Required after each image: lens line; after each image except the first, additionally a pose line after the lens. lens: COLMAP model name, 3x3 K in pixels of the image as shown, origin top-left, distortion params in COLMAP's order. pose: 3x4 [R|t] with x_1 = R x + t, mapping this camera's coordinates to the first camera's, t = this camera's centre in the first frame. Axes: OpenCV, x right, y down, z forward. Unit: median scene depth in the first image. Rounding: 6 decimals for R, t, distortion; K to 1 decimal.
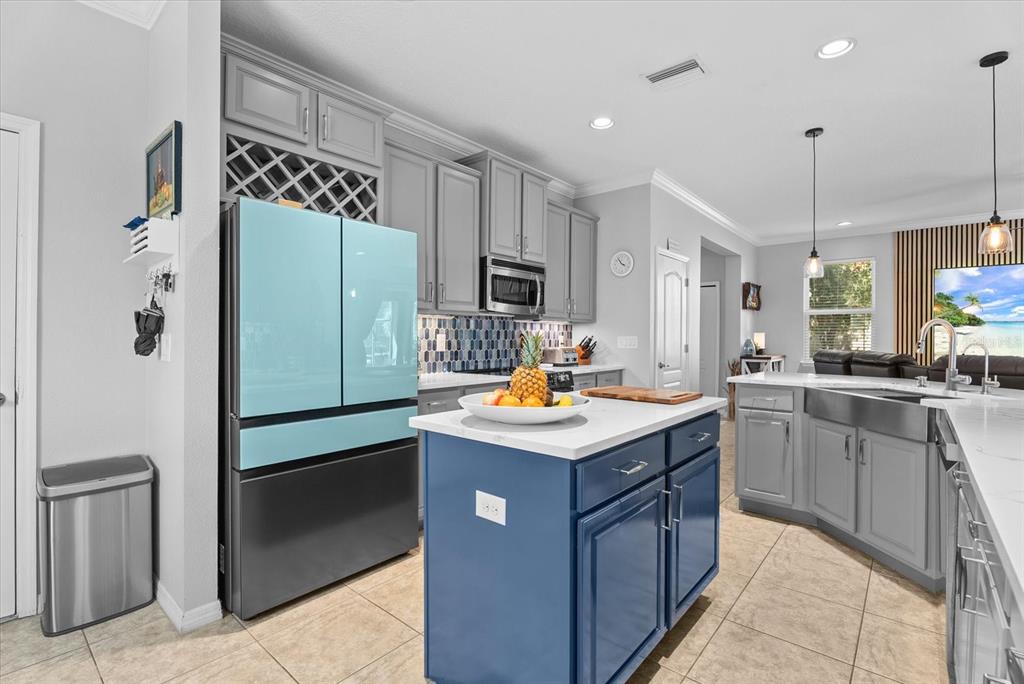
lens RADIAL K [[475.8, 0, 502.3], [0, 475.8, 339.8], [0, 0, 1]] dist [-0.014790, 0.000331]
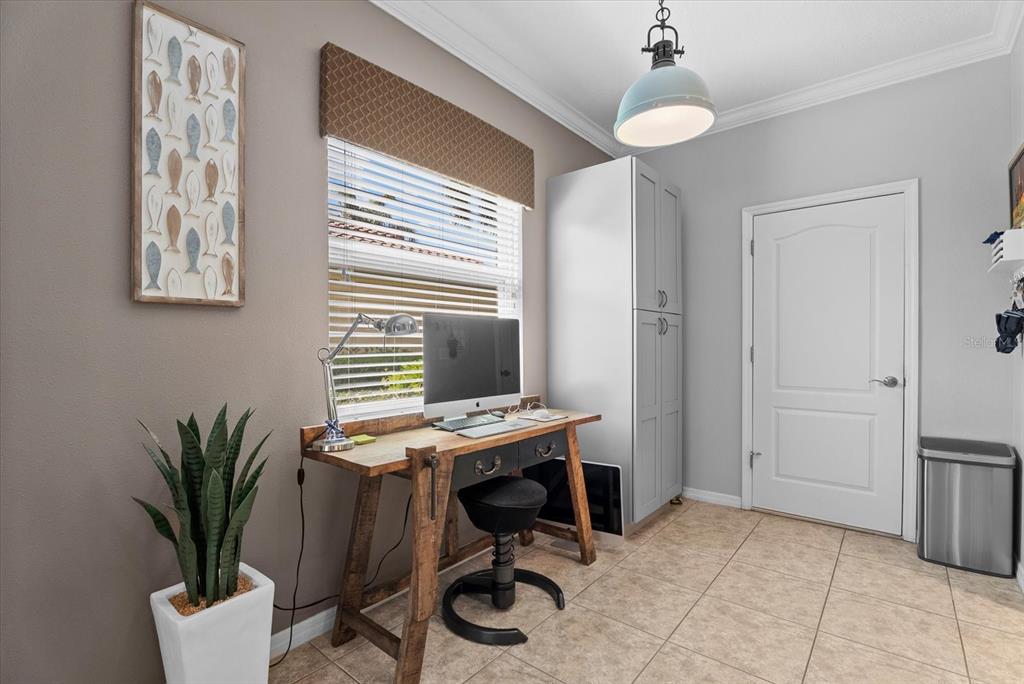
lens RADIAL K [[465.5, 0, 509.5], [0, 465.5, 345.4], [0, 0, 1]] dist [-0.017817, -0.000423]
pose [[0.021212, -0.001571, -0.999774, 0.245084], [0.001221, 0.999998, -0.001545, 0.012717], [0.999774, -0.001188, 0.021214, -0.165248]]
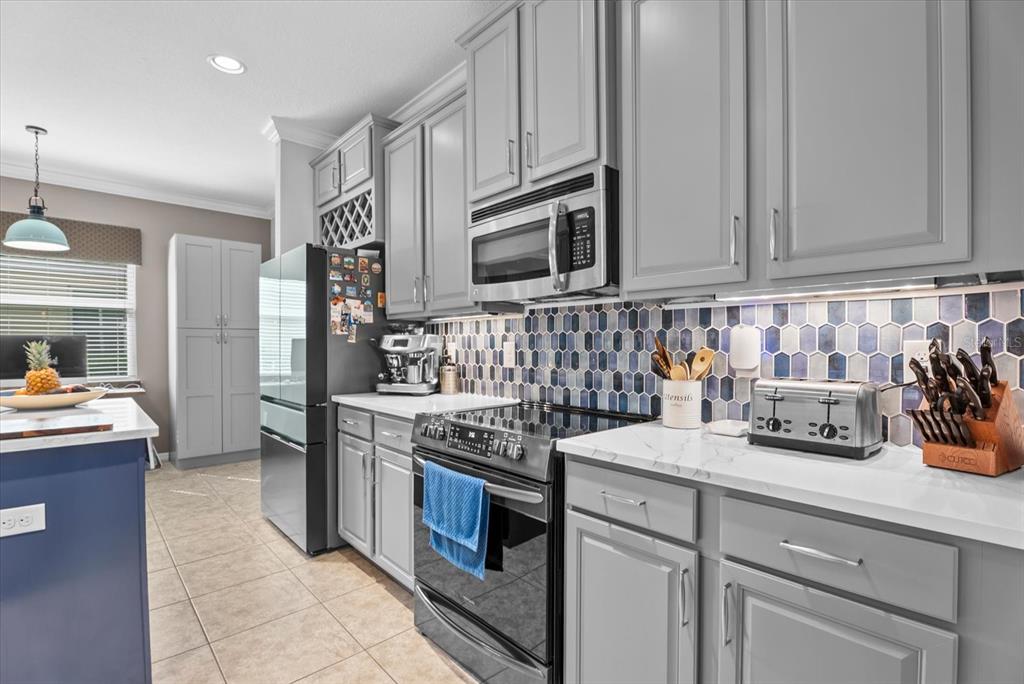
lens RADIAL K [[471.4, 0, 505.9], [0, 471.4, 346.4], [0, 0, 1]] dist [-0.014892, 0.000369]
pose [[-0.116840, 0.005516, -0.993135, 0.794964], [0.000401, 0.999985, 0.005507, -0.013336], [0.993151, 0.000246, -0.116841, 1.597582]]
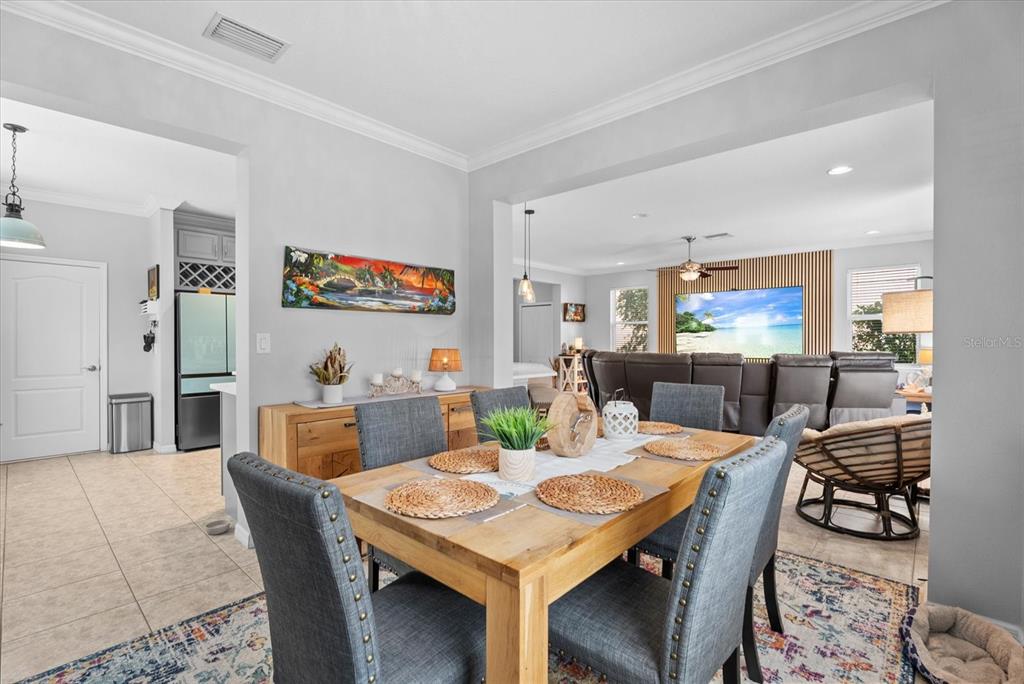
lens RADIAL K [[471.4, 0, 505.9], [0, 471.4, 346.4], [0, 0, 1]] dist [-0.014892, 0.000369]
pose [[0.999431, -0.004073, -0.033475, 1.068443], [0.004356, 0.999955, 0.008373, -0.007568], [0.033440, -0.008514, 0.999404, -1.235476]]
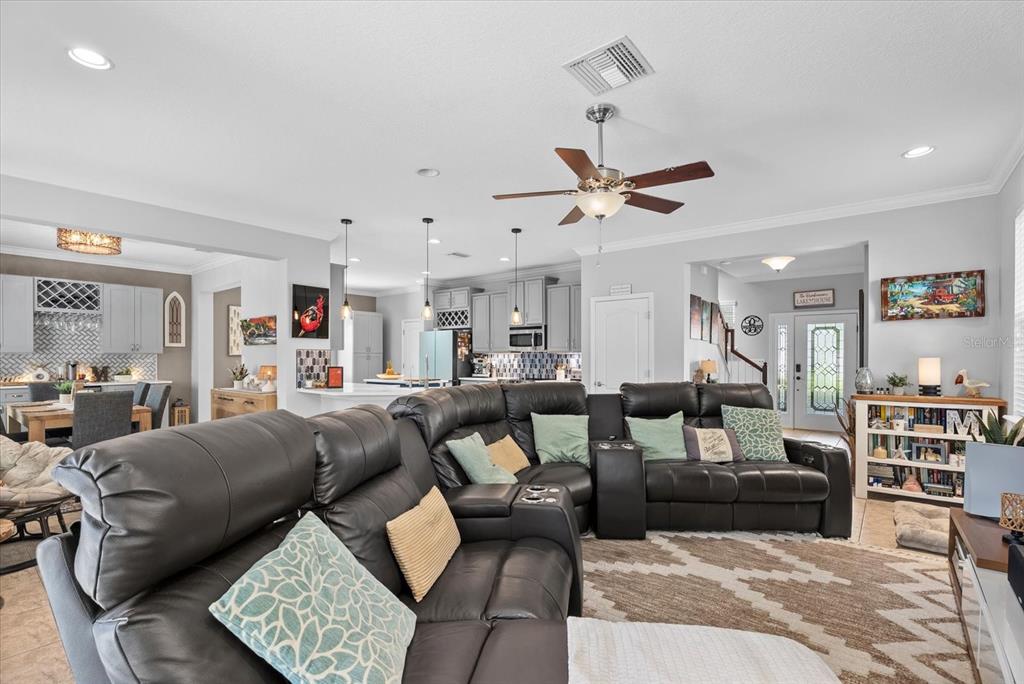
lens RADIAL K [[471.4, 0, 505.9], [0, 471.4, 346.4], [0, 0, 1]] dist [-0.014892, 0.000369]
pose [[0.028152, -0.026644, -0.999248, 3.167046], [-0.006036, 0.999622, -0.026824, -0.031044], [0.999585, 0.006787, 0.027980, 1.324667]]
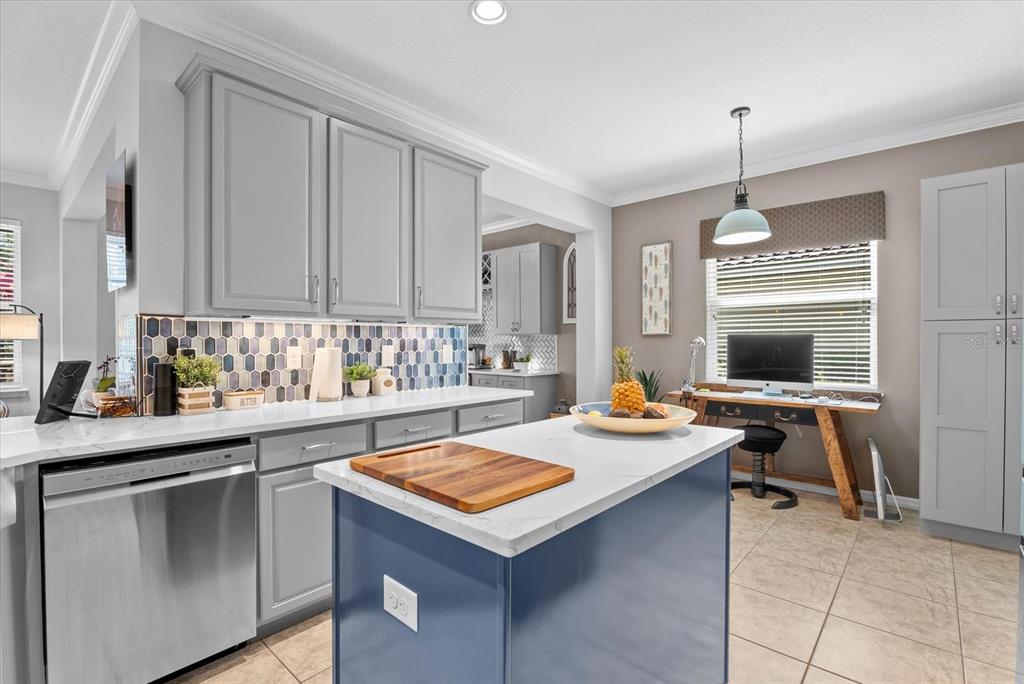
lens RADIAL K [[475.8, 0, 502.3], [0, 475.8, 339.8], [0, 0, 1]] dist [-0.014790, 0.000331]
pose [[-0.999700, -0.001977, 0.024433, 0.202880], [-0.002002, 0.999998, -0.000970, -0.022154], [-0.024431, -0.001018, -0.999701, 1.359214]]
